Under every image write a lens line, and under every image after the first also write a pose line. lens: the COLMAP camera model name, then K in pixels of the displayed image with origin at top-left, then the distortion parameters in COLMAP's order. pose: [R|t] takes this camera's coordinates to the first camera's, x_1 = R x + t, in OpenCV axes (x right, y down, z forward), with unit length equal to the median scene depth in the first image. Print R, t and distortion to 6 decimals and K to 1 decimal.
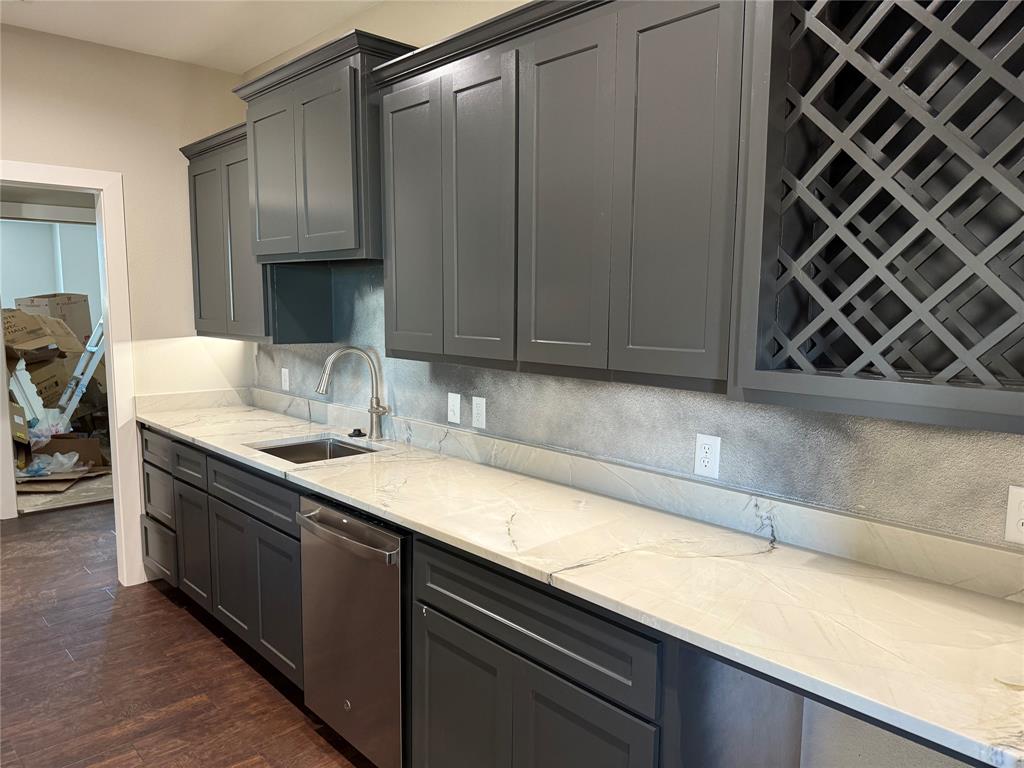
lens RADIAL K [[713.6, 0, 514.7], [0, 713.6, 387.5], [0, 0, 1]] dist [0.033562, -0.021568]
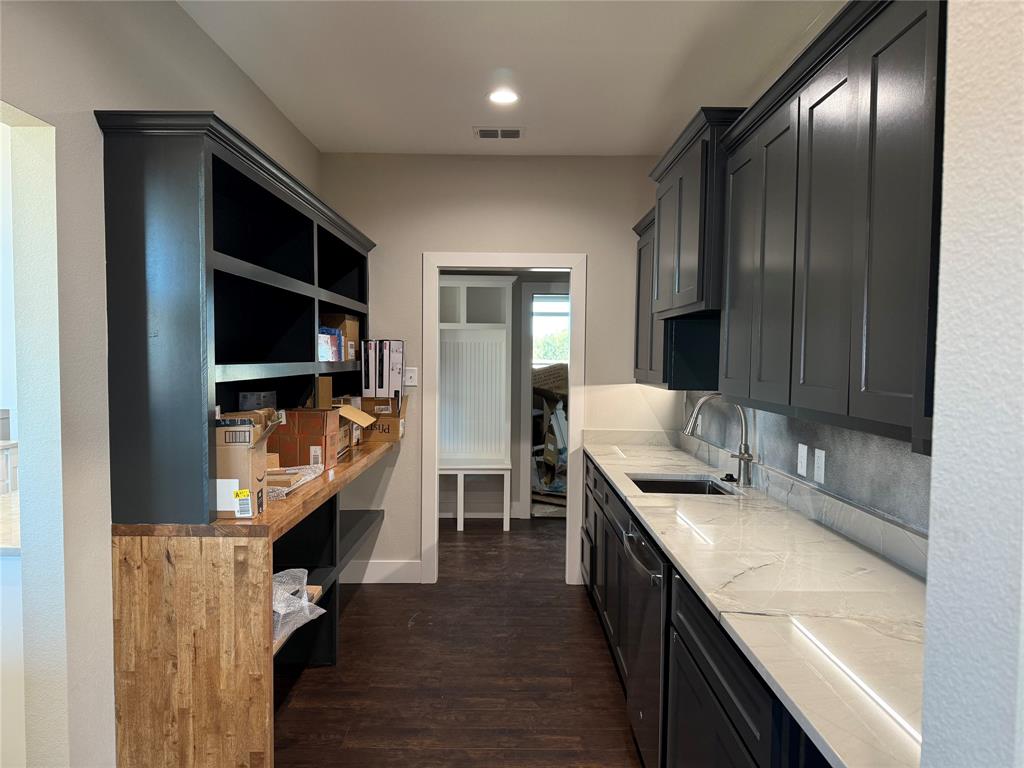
lens RADIAL K [[713.6, 0, 520.5], [0, 713.6, 385.1], [0, 0, 1]] dist [0.033562, -0.021568]
pose [[0.731109, 0.026079, -0.681762, 0.273659], [-0.083718, 0.995147, -0.051711, 0.009863], [0.677105, 0.094882, 0.729744, 0.029676]]
